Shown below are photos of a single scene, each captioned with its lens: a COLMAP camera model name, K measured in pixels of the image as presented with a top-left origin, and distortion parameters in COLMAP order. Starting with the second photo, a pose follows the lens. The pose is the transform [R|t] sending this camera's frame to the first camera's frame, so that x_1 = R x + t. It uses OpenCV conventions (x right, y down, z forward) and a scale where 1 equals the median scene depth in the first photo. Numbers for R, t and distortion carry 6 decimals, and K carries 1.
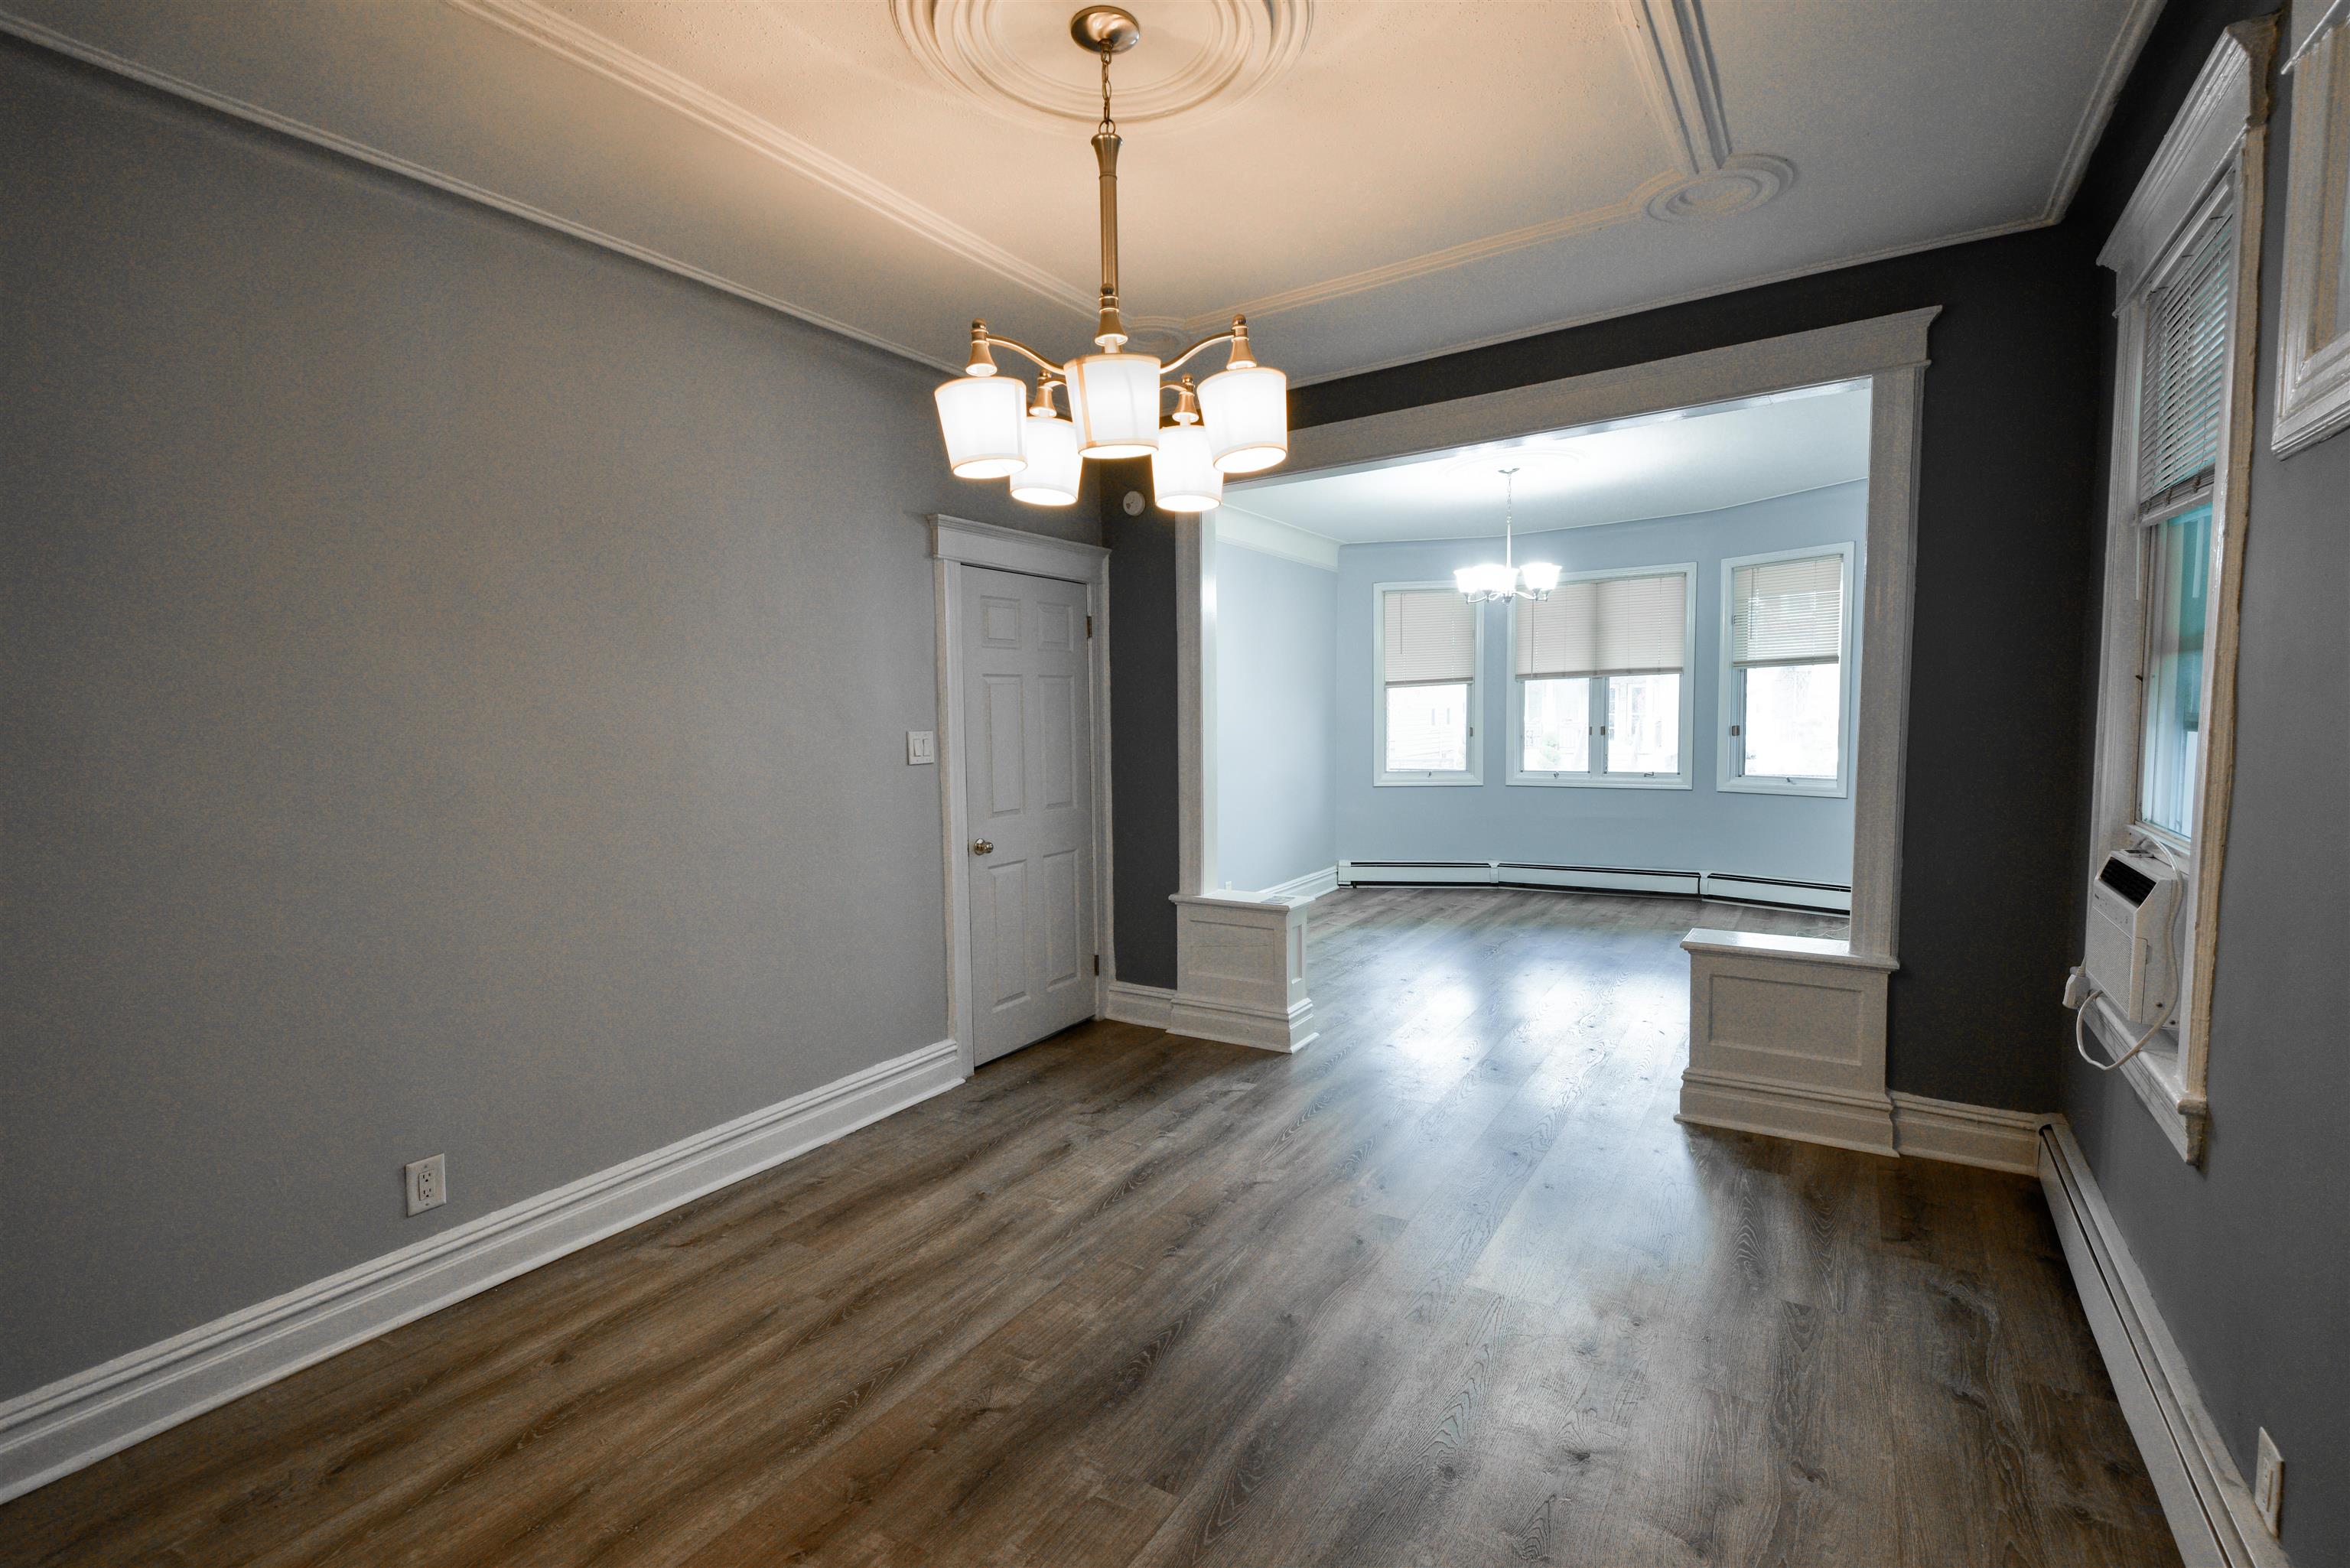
lens RADIAL K [[1047.4, 0, 1185.2], [0, 1047.4, 772.6], [0, 0, 1]] dist [0.050084, -0.034748]
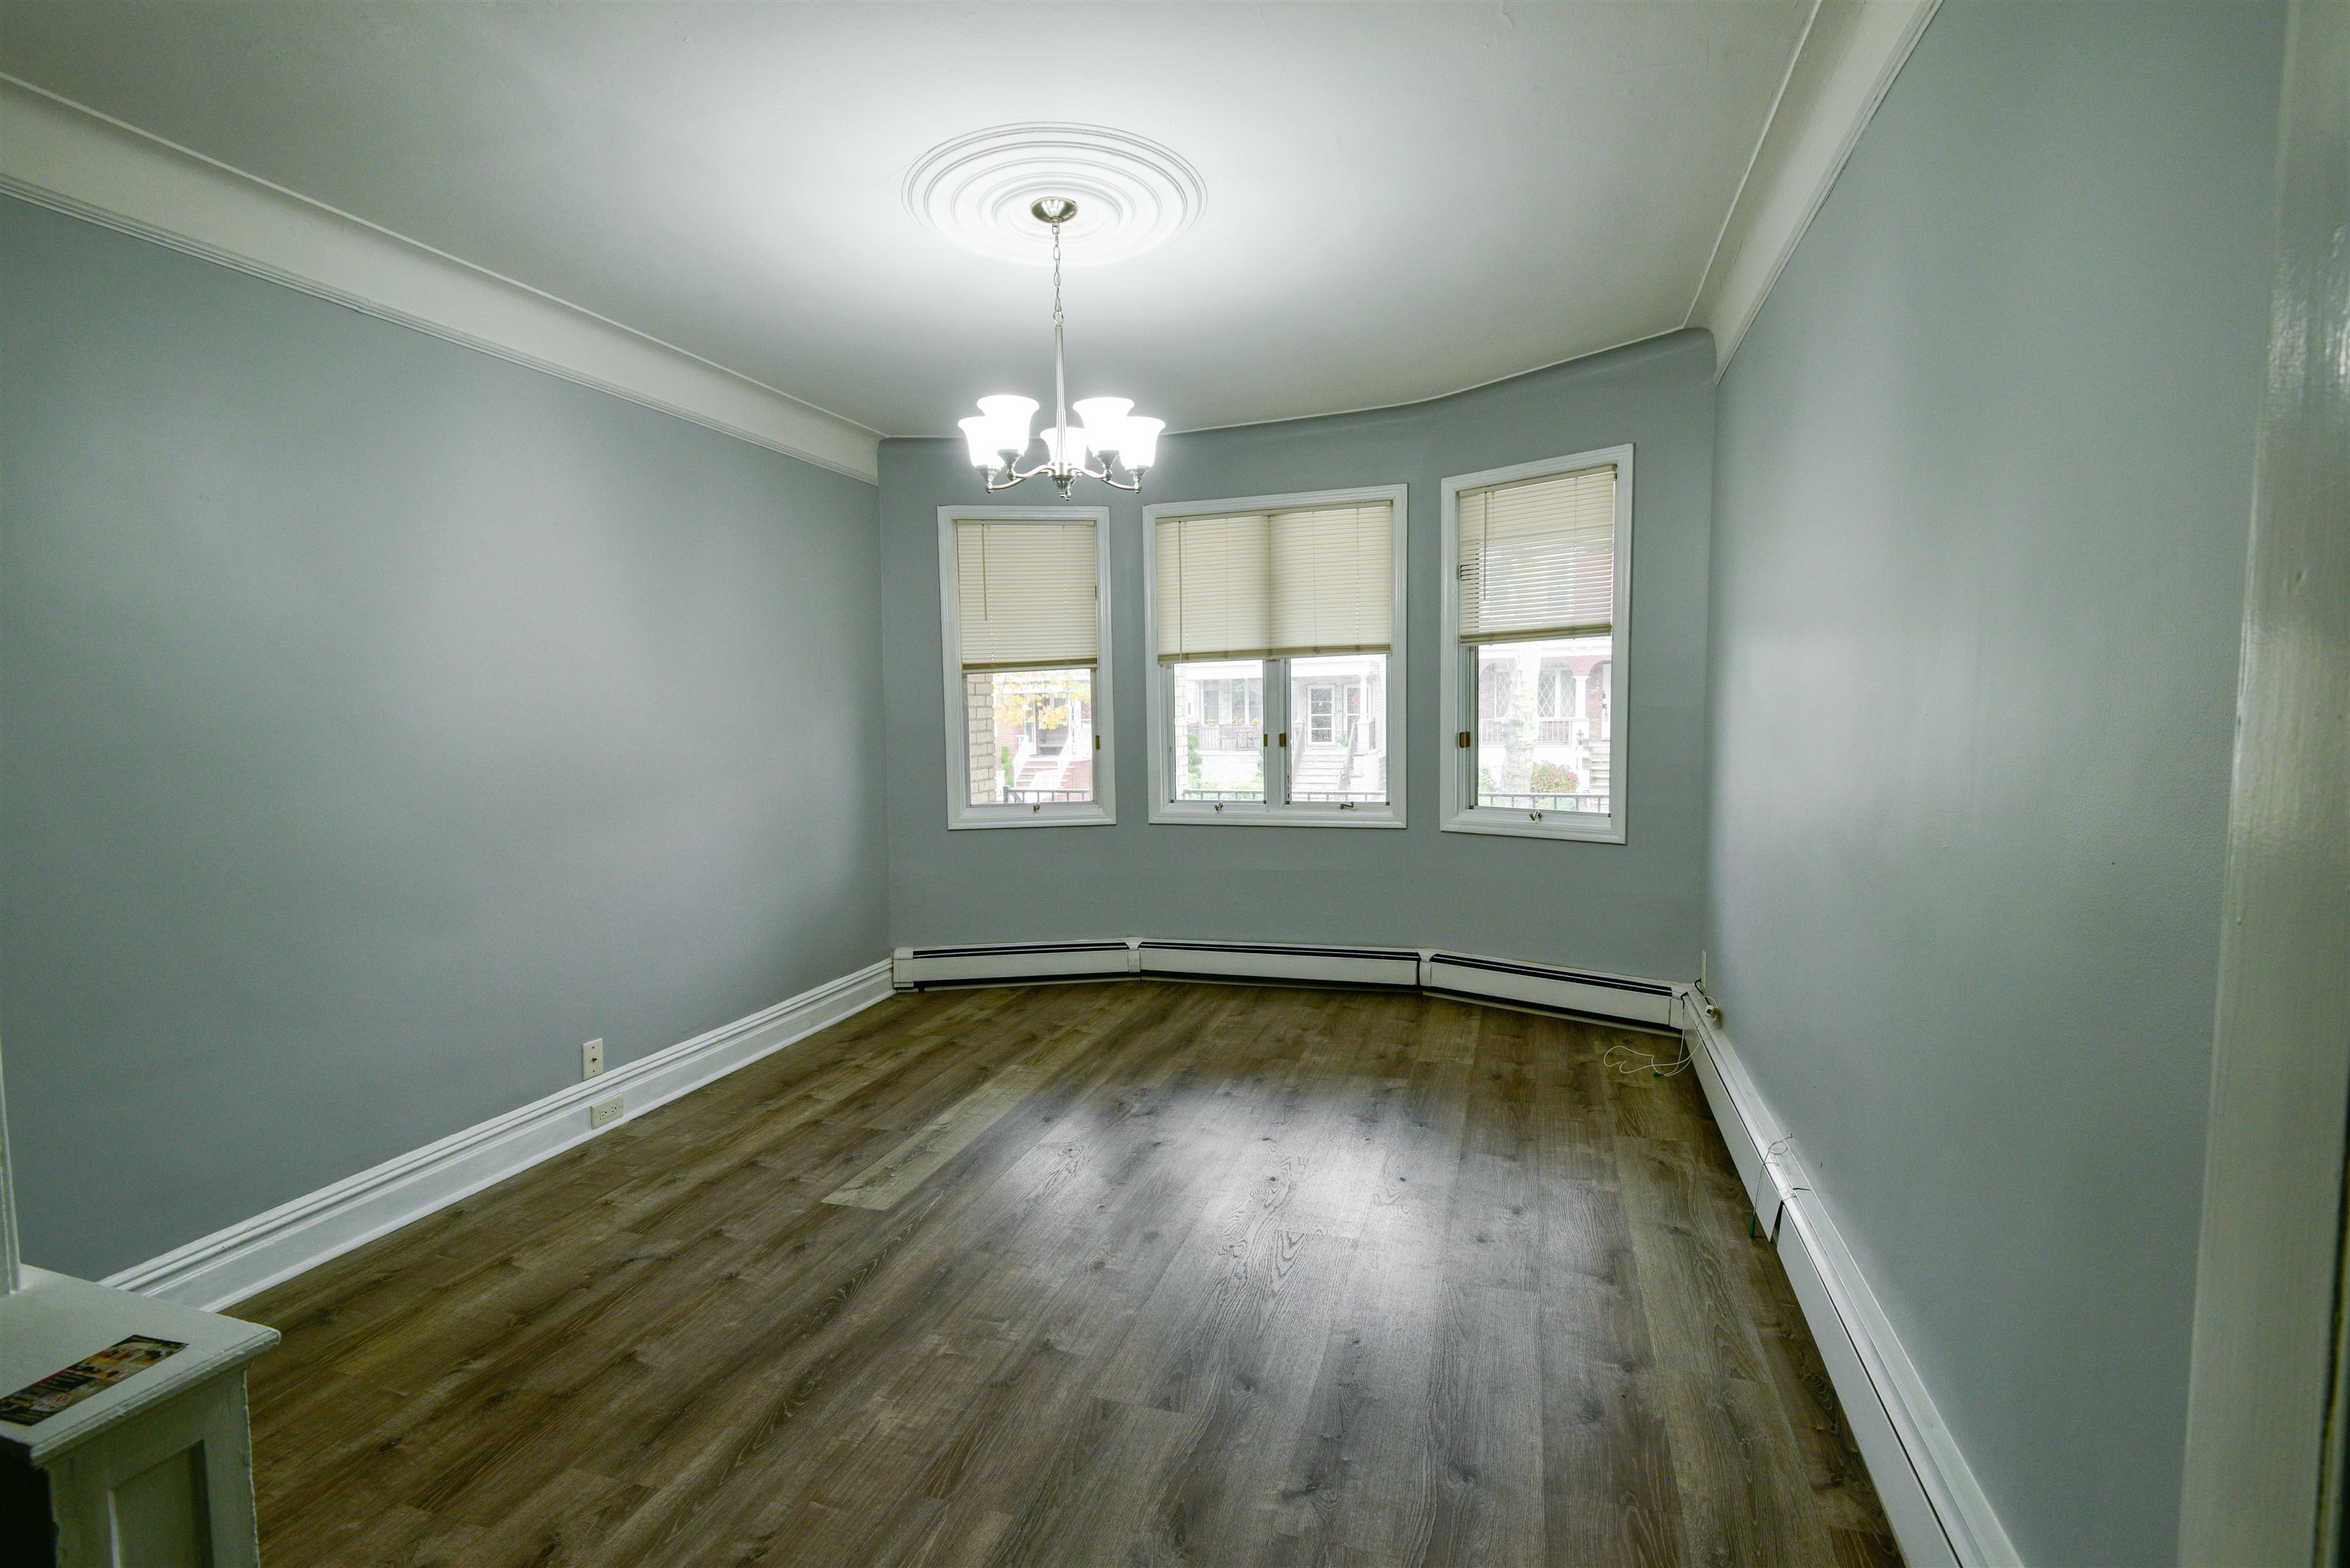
lens RADIAL K [[1047.4, 0, 1185.2], [0, 1047.4, 772.6], [0, 0, 1]] dist [0.050084, -0.034748]
pose [[0.971182, -0.017001, 0.237734, 0.190807], [0.016922, 0.999854, 0.002371, -0.023088], [-0.237739, 0.001720, 0.971327, 0.398189]]
